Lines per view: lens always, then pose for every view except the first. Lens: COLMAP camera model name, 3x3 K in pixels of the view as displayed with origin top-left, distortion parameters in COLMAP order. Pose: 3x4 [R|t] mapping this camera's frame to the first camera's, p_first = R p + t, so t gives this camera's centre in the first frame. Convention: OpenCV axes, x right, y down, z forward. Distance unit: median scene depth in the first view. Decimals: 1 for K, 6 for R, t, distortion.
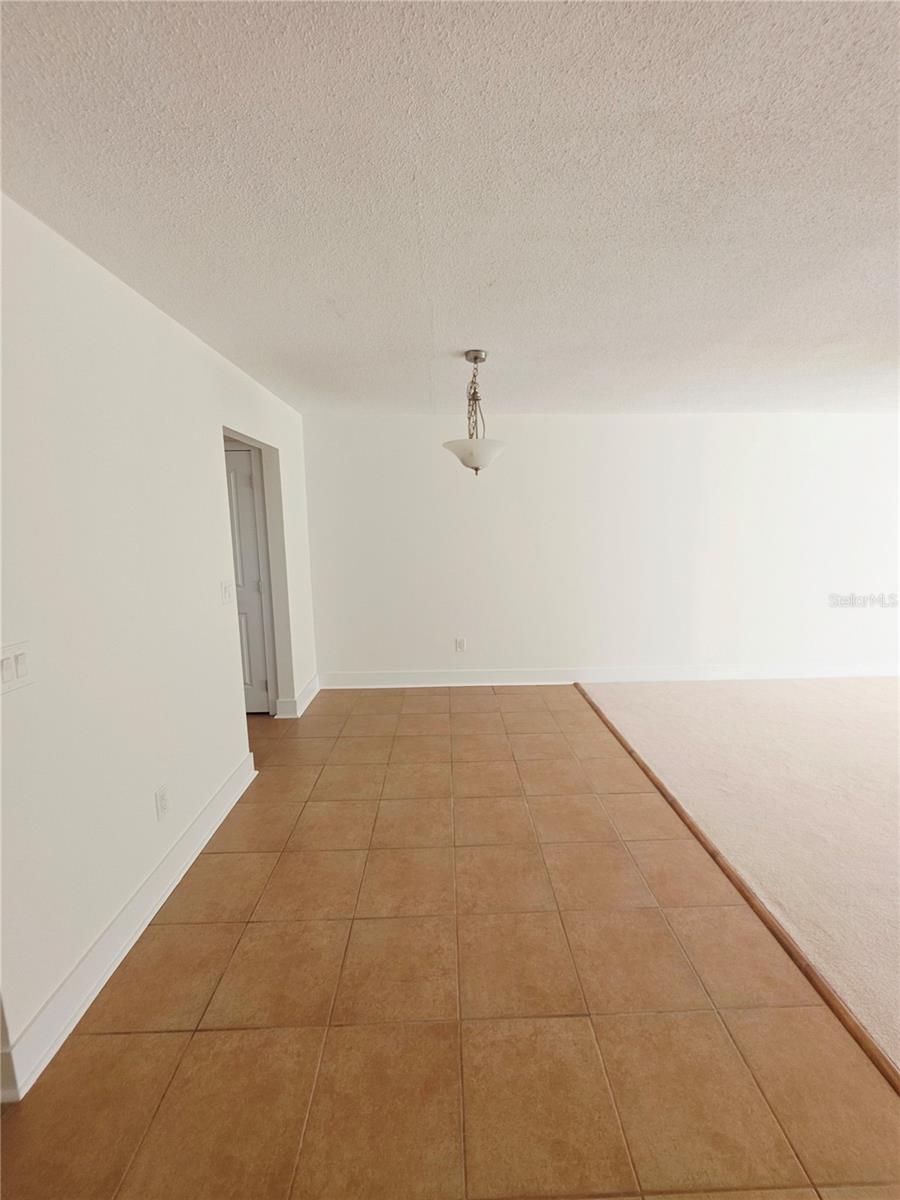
lens RADIAL K [[478.8, 0, 458.2], [0, 478.8, 597.2], [0, 0, 1]] dist [-0.002341, 0.000382]
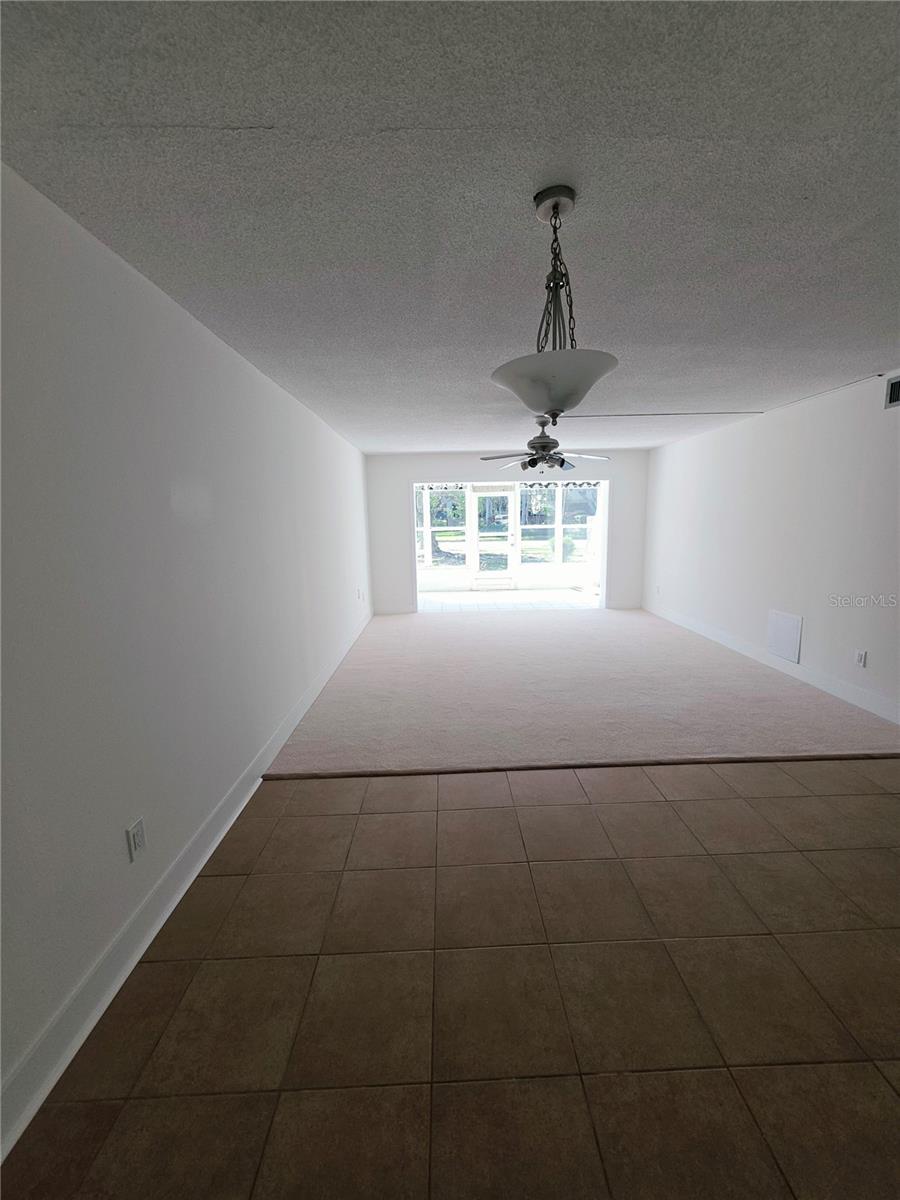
lens RADIAL K [[478.8, 0, 458.2], [0, 478.8, 597.2], [0, 0, 1]] dist [-0.002341, 0.000382]
pose [[-0.001462, -0.156897, 0.987614, -0.504476], [0.175494, 0.972247, 0.154716, -0.151087], [-0.984479, 0.173547, 0.026114, 1.034191]]
